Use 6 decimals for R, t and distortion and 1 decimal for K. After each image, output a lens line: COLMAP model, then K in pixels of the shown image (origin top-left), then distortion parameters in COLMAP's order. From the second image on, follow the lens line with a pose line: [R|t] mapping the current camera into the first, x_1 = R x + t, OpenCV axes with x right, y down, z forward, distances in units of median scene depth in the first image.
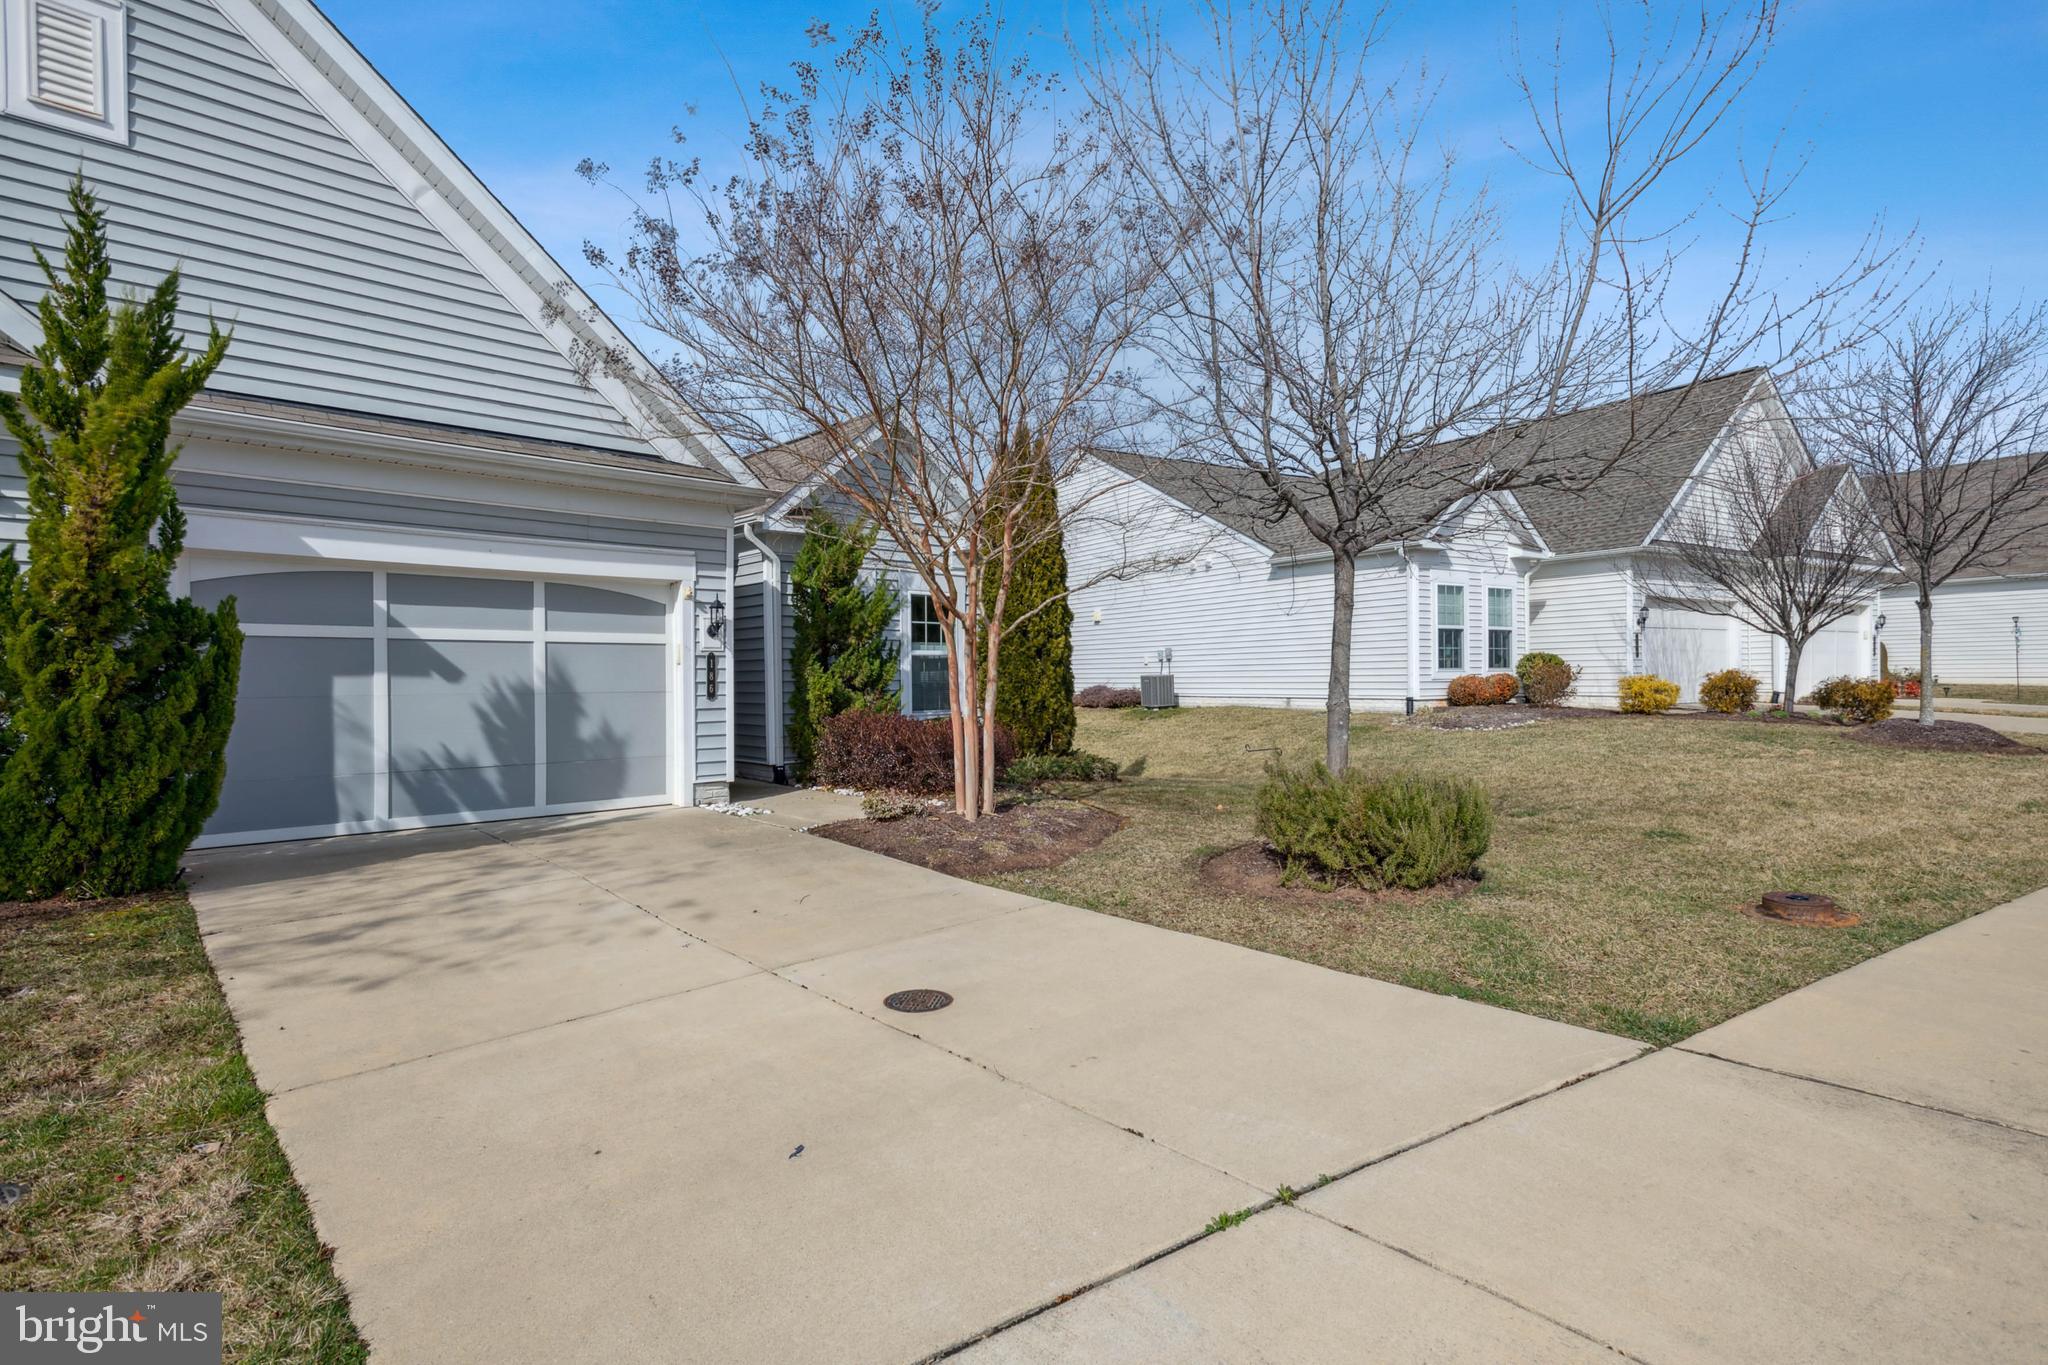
lens RADIAL K [[997.7, 0, 1032.7], [0, 997.7, 688.2], [0, 0, 1]] dist [-0.009808, 0.007908]
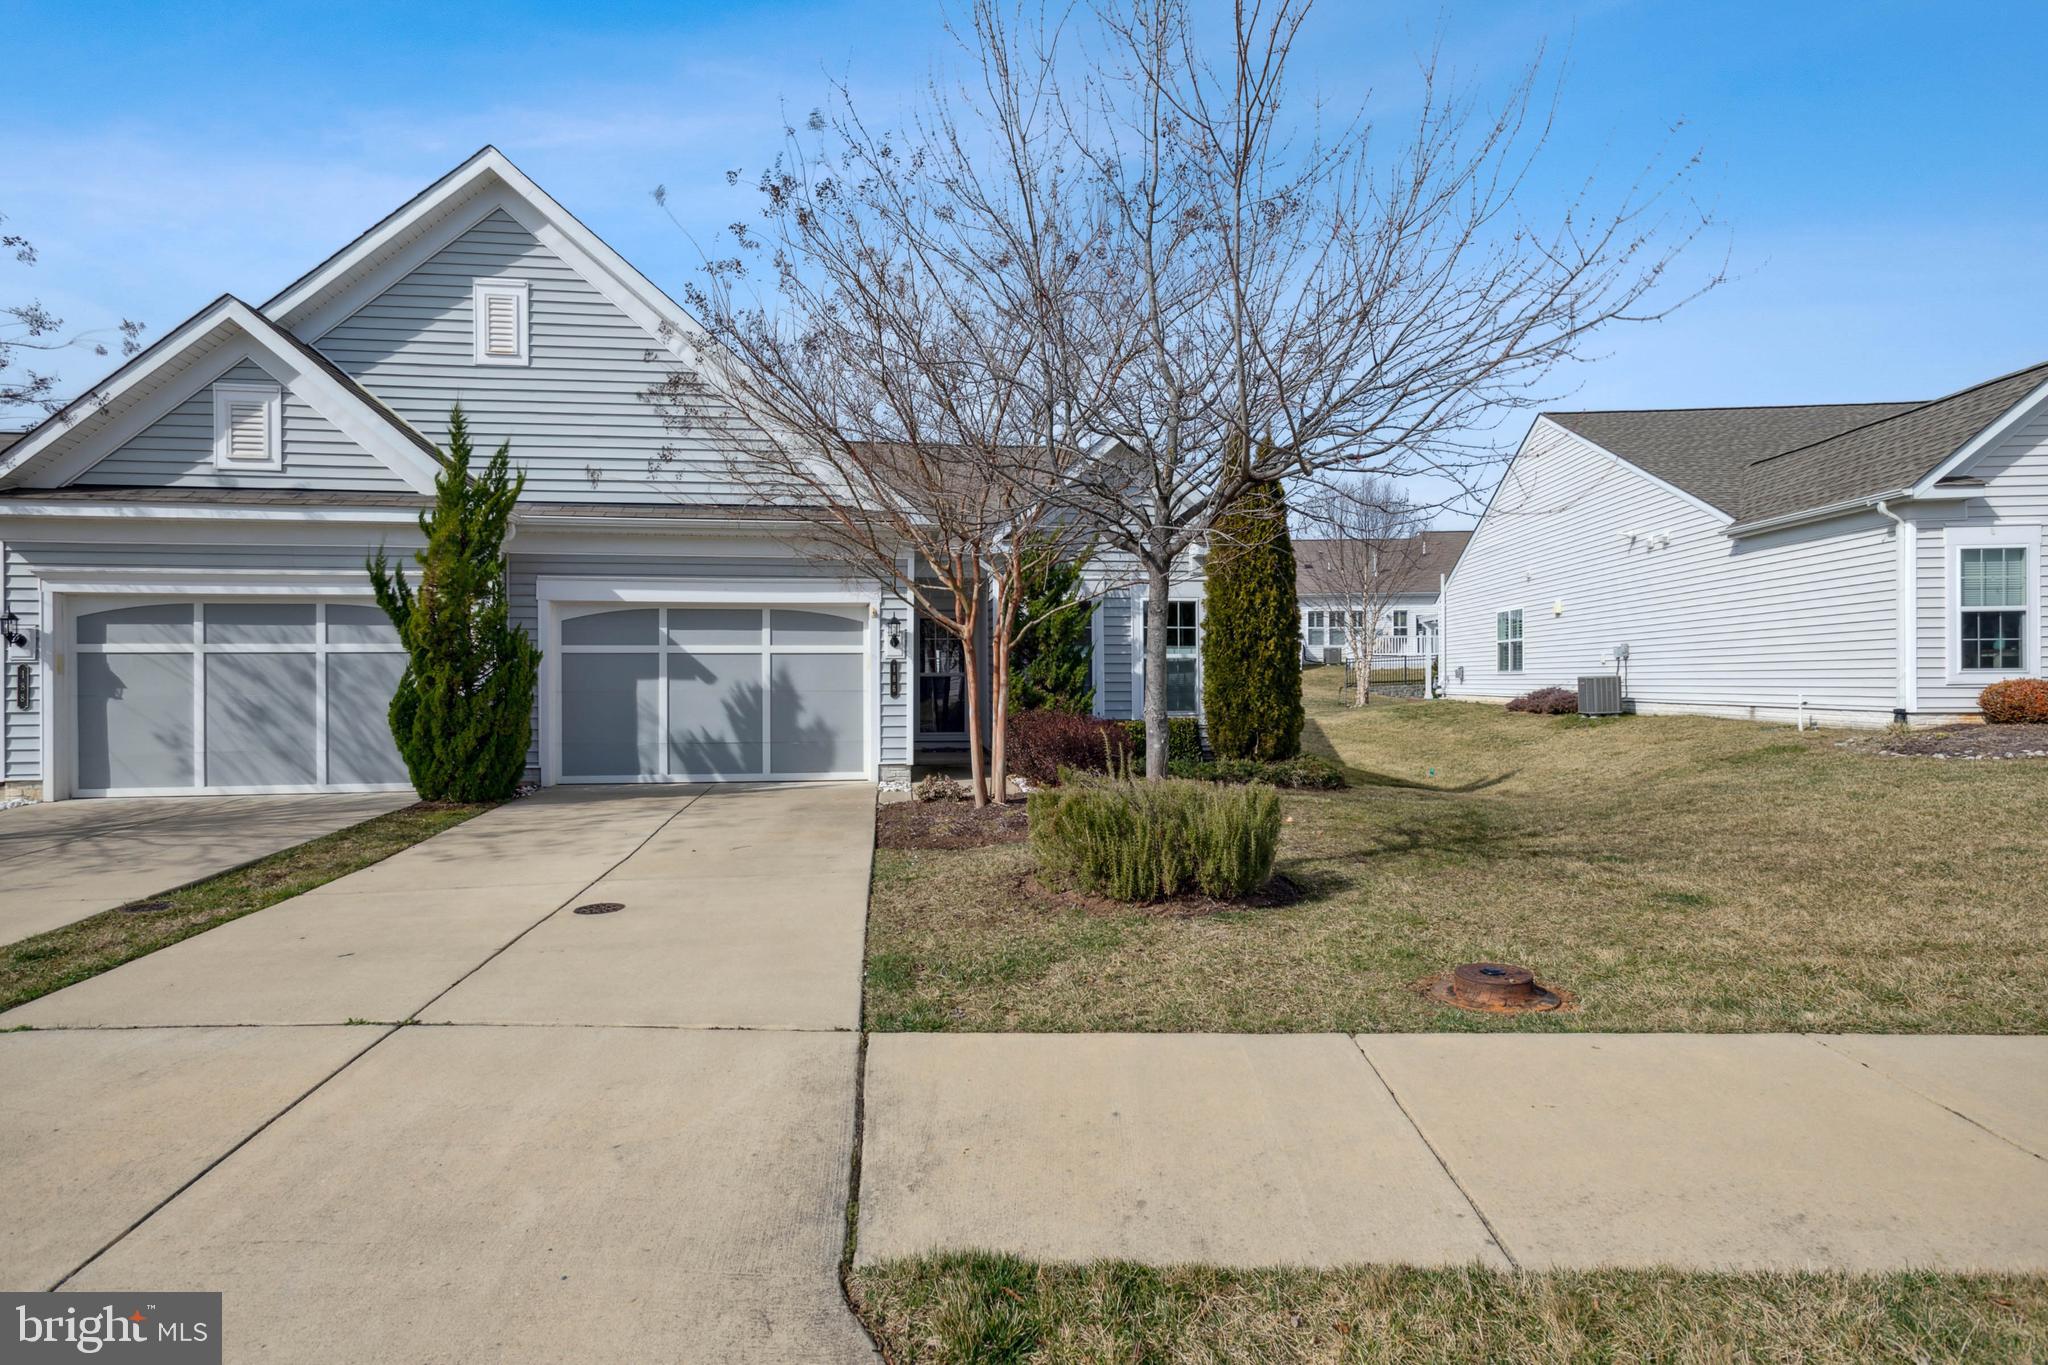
lens RADIAL K [[997.7, 0, 1004.2], [0, 997.7, 683.5], [0, 0, 1]] dist [-0.009808, 0.007908]
pose [[0.808895, 0.007199, -0.587910, 0.522433], [-0.008146, 0.999966, 0.001037, -0.008935], [0.587897, 0.003950, 0.808926, 0.076468]]
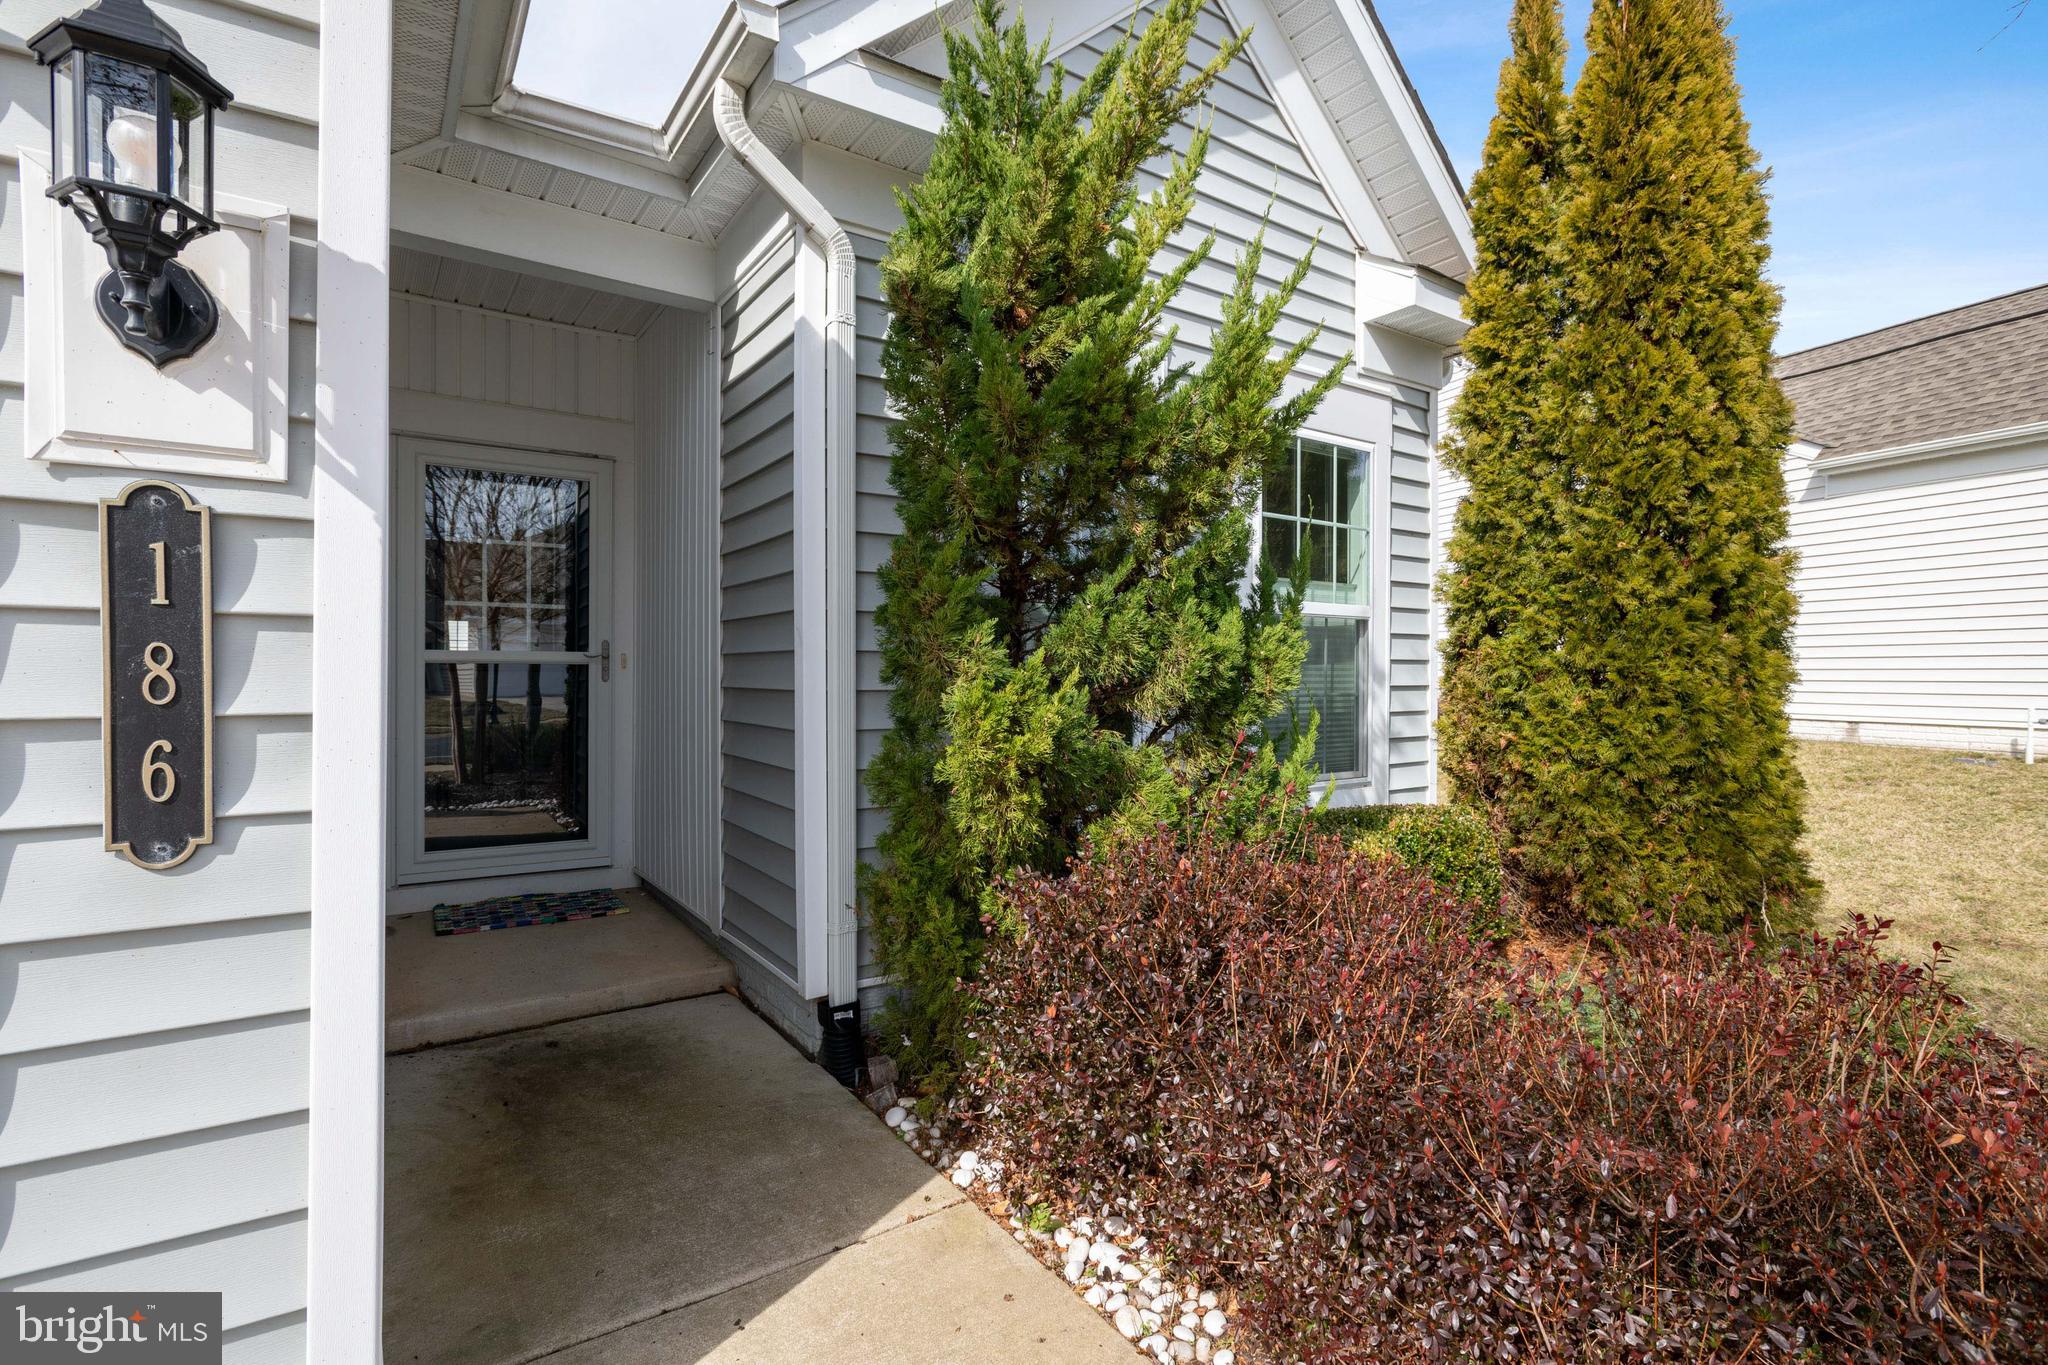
lens RADIAL K [[997.7, 0, 1043.5], [0, 997.7, 684.3], [0, 0, 1]] dist [-0.009808, 0.007908]
pose [[0.988703, 0.014684, -0.149165, -0.194949], [-0.014358, 0.999892, 0.003256, -0.013100], [0.149196, -0.001078, 0.988807, 0.899558]]
